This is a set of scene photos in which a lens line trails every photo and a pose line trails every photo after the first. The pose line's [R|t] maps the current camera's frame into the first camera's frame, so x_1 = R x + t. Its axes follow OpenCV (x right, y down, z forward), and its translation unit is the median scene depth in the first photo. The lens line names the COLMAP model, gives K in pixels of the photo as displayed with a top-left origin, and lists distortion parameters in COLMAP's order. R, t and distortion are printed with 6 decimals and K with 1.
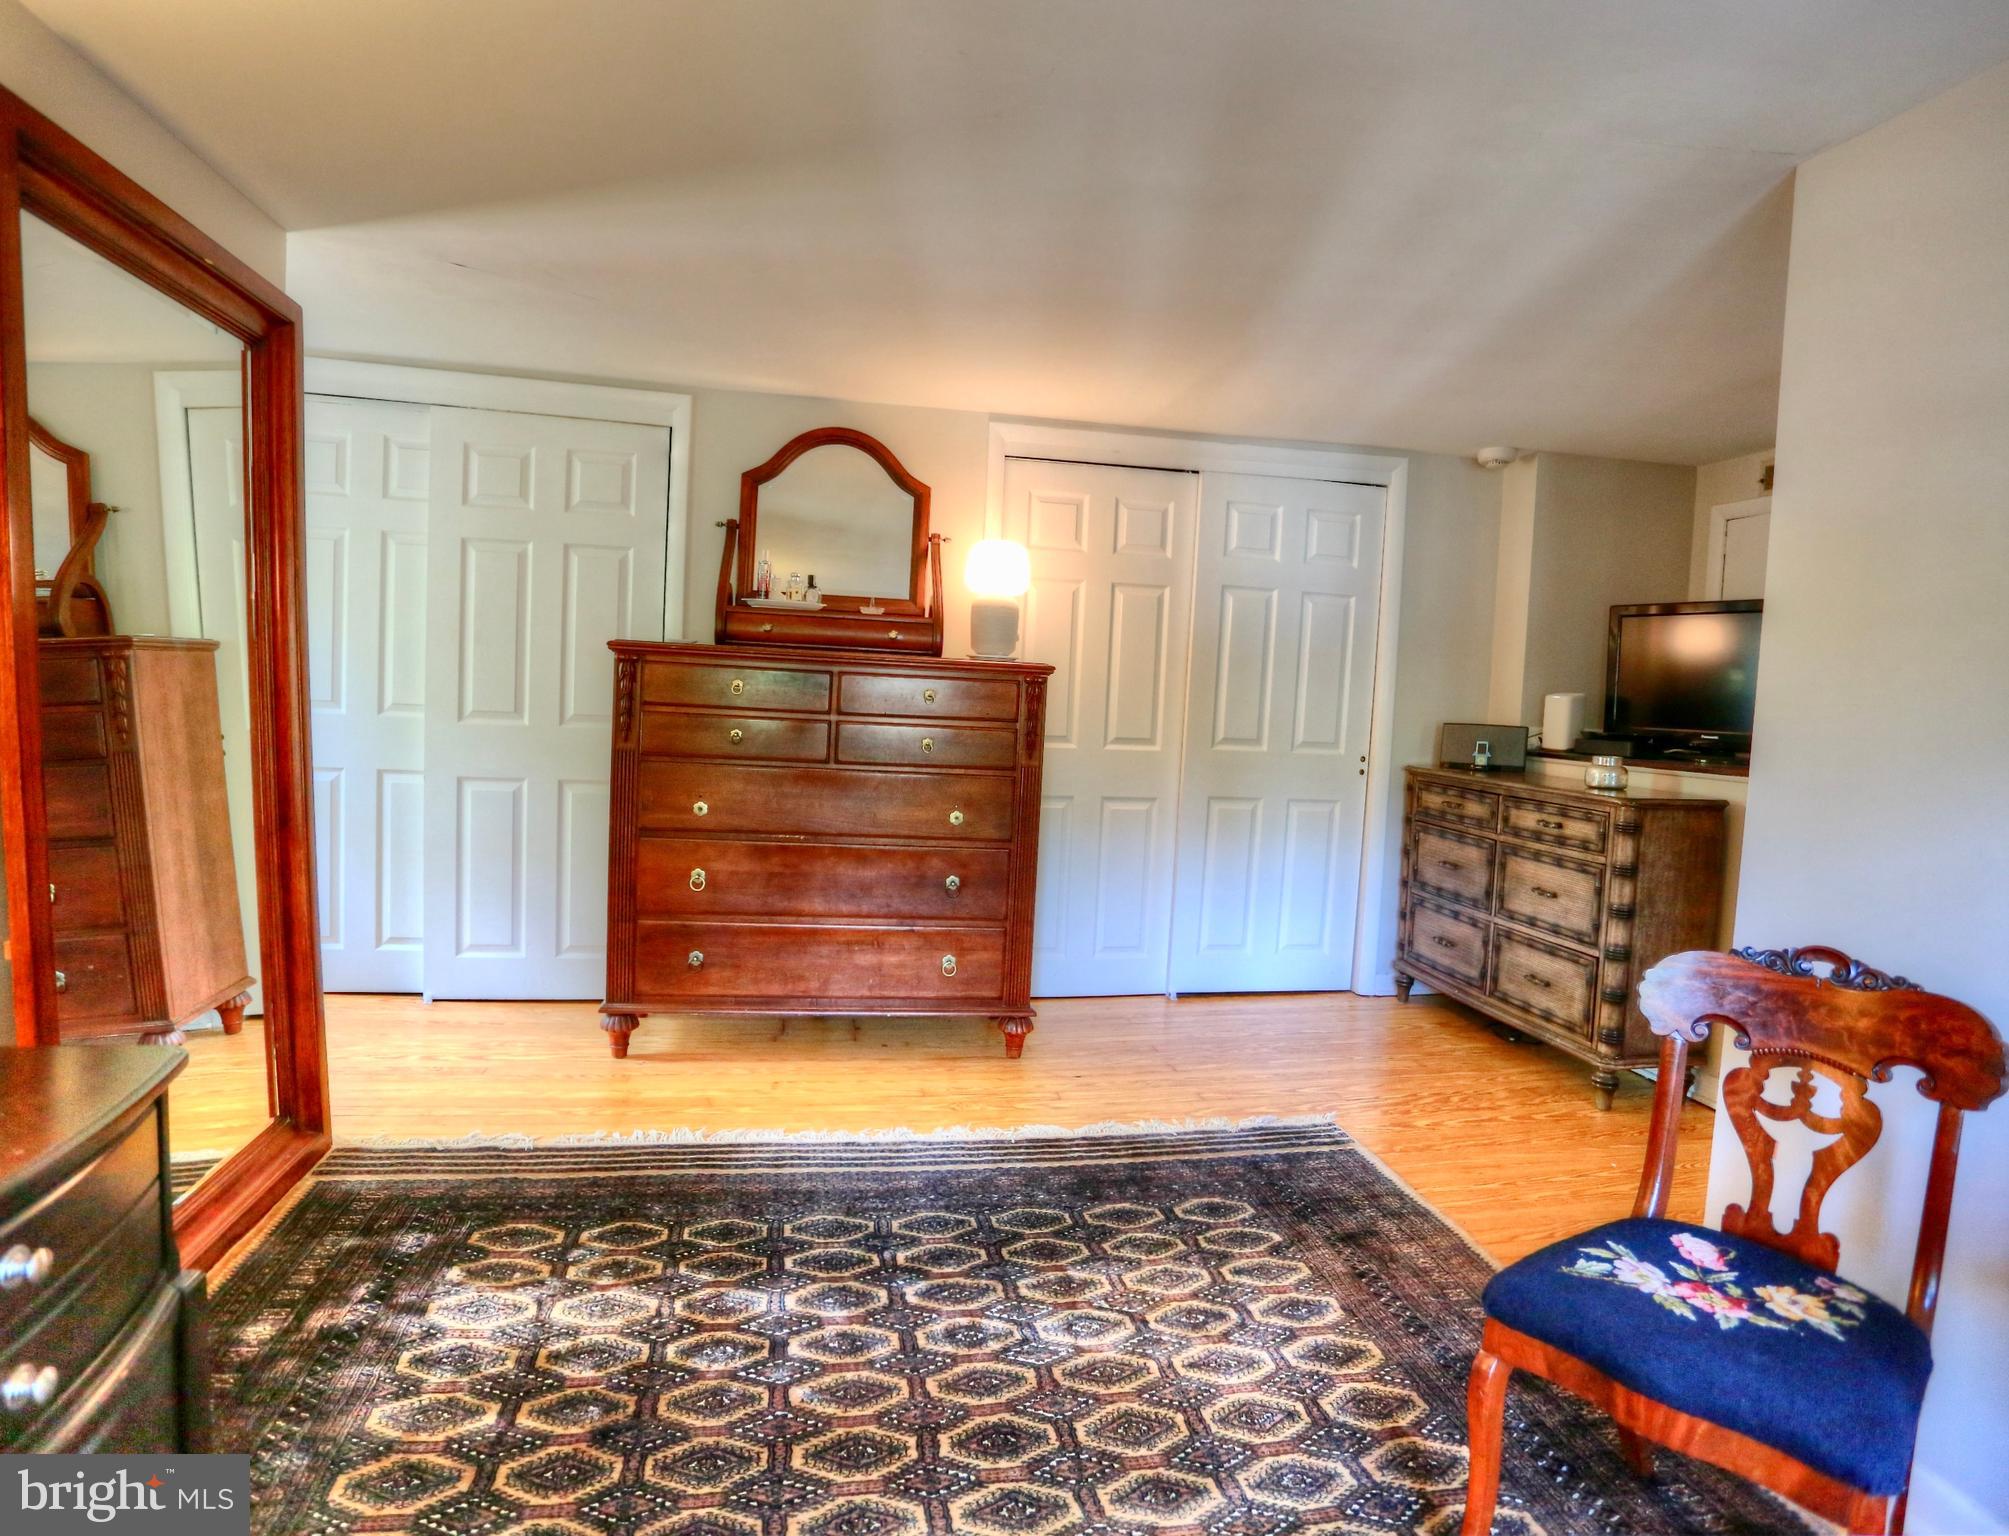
lens RADIAL K [[1200.0, 0, 1004.5], [0, 1200.0, 768.0], [0, 0, 1]] dist [-0.047160, 0.000413]
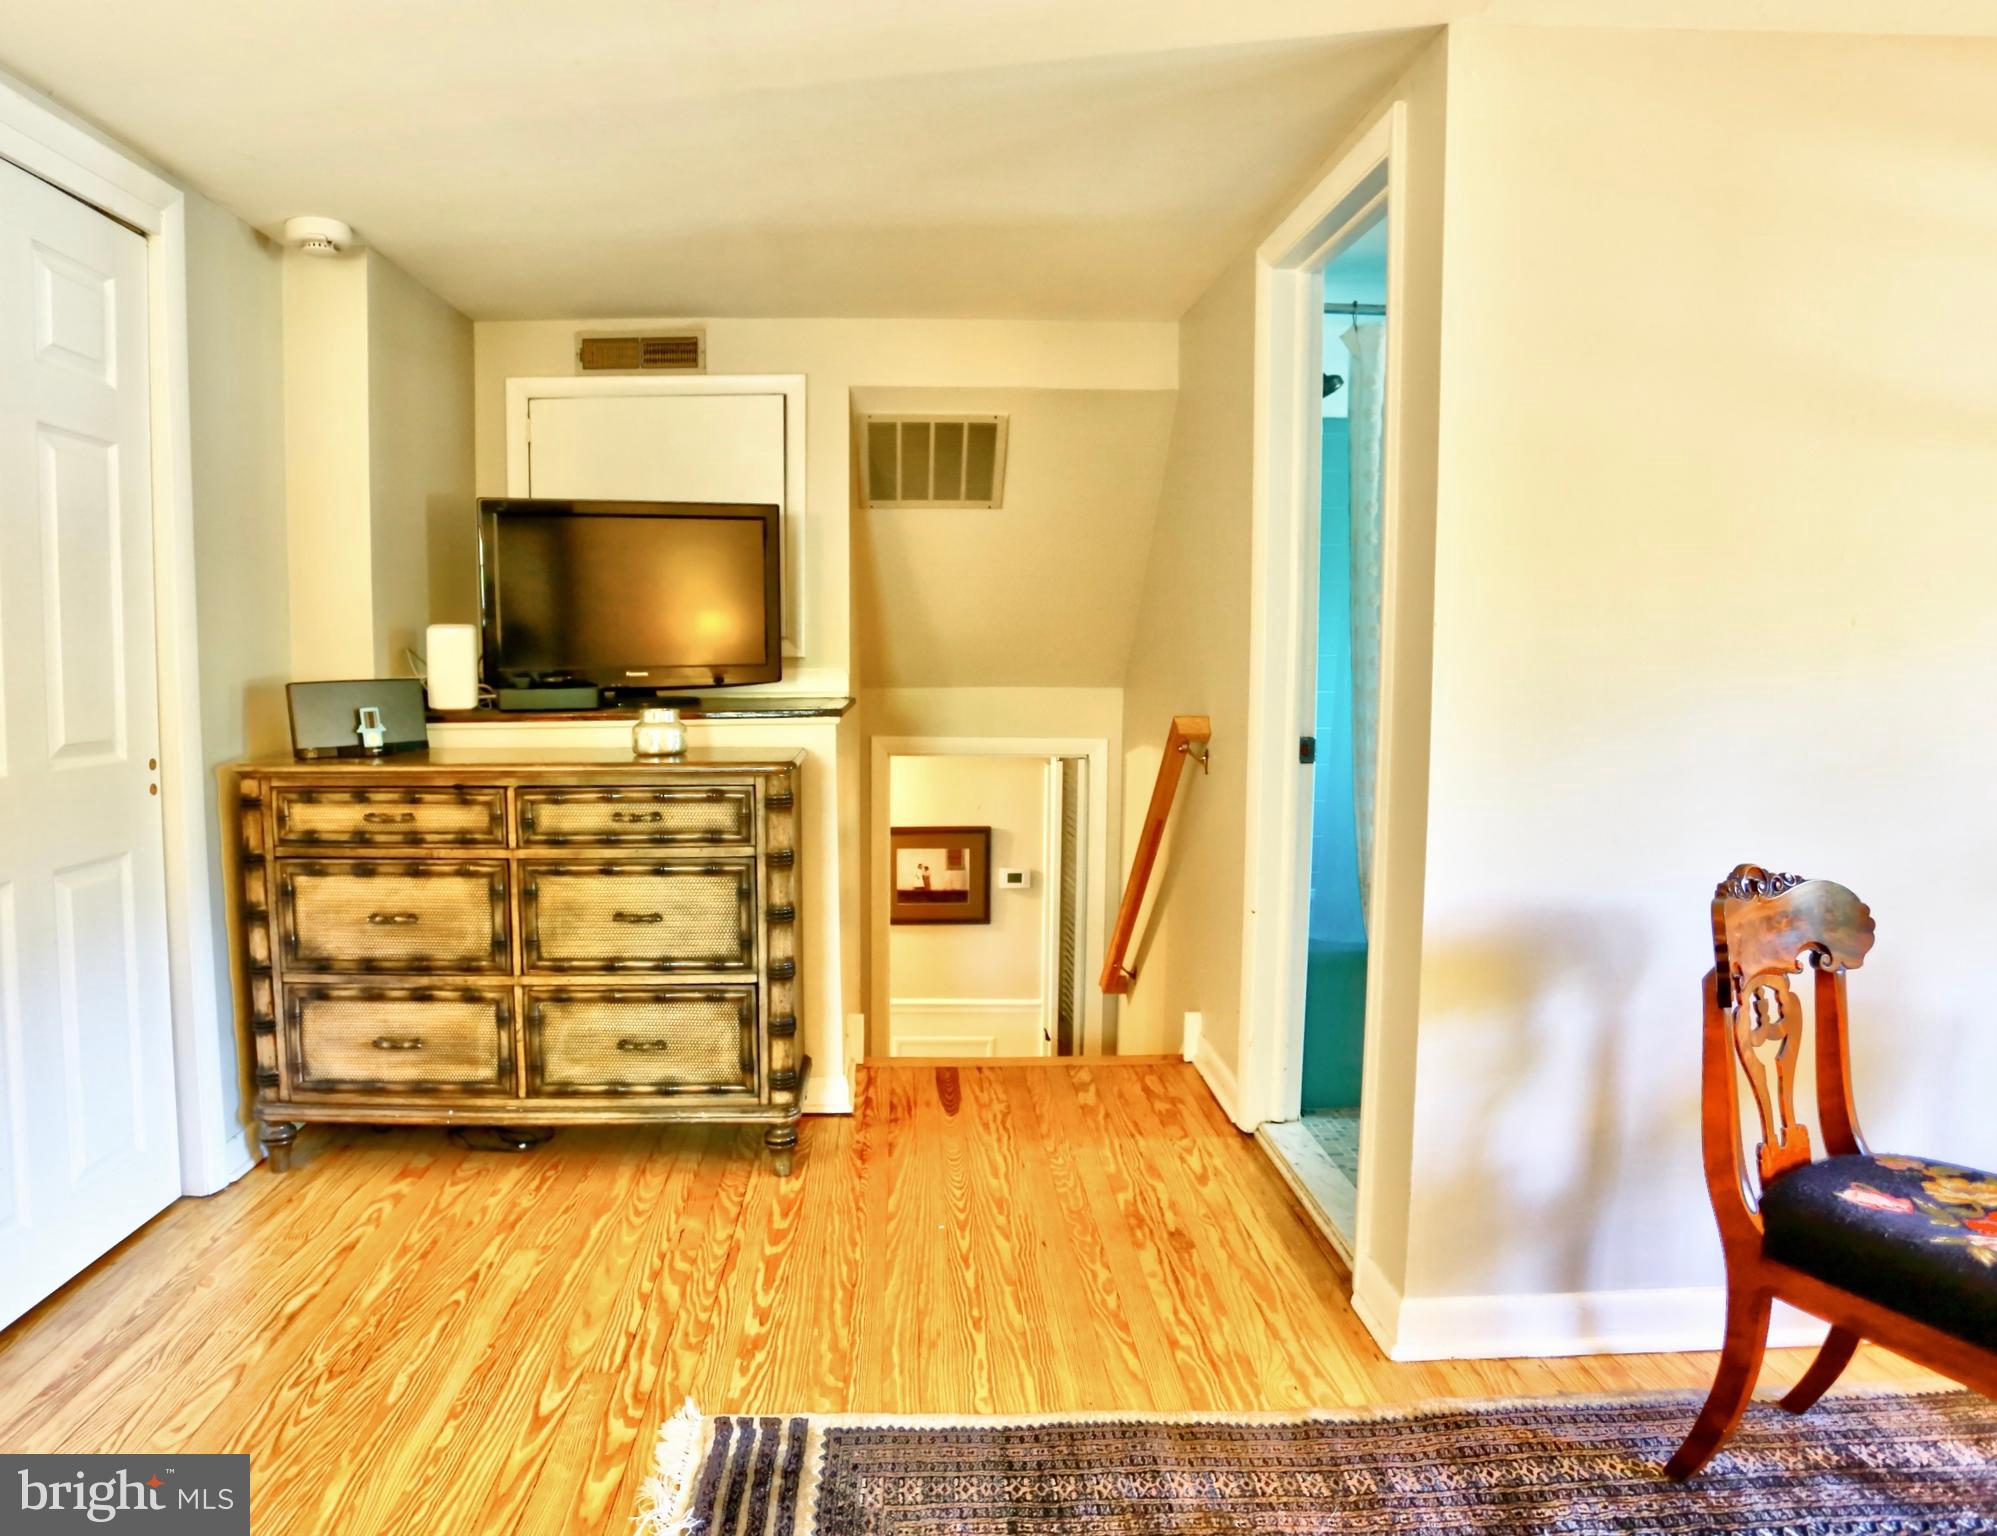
lens RADIAL K [[1243.5, 0, 825.6], [0, 1243.5, 758.8], [0, 0, 1]] dist [-0.055179, 0.018505]
pose [[0.172750, -0.135393, 0.975616, -0.201438], [0.079976, 0.989165, 0.123112, -0.062006], [-0.981713, 0.056758, 0.181707, 0.731436]]
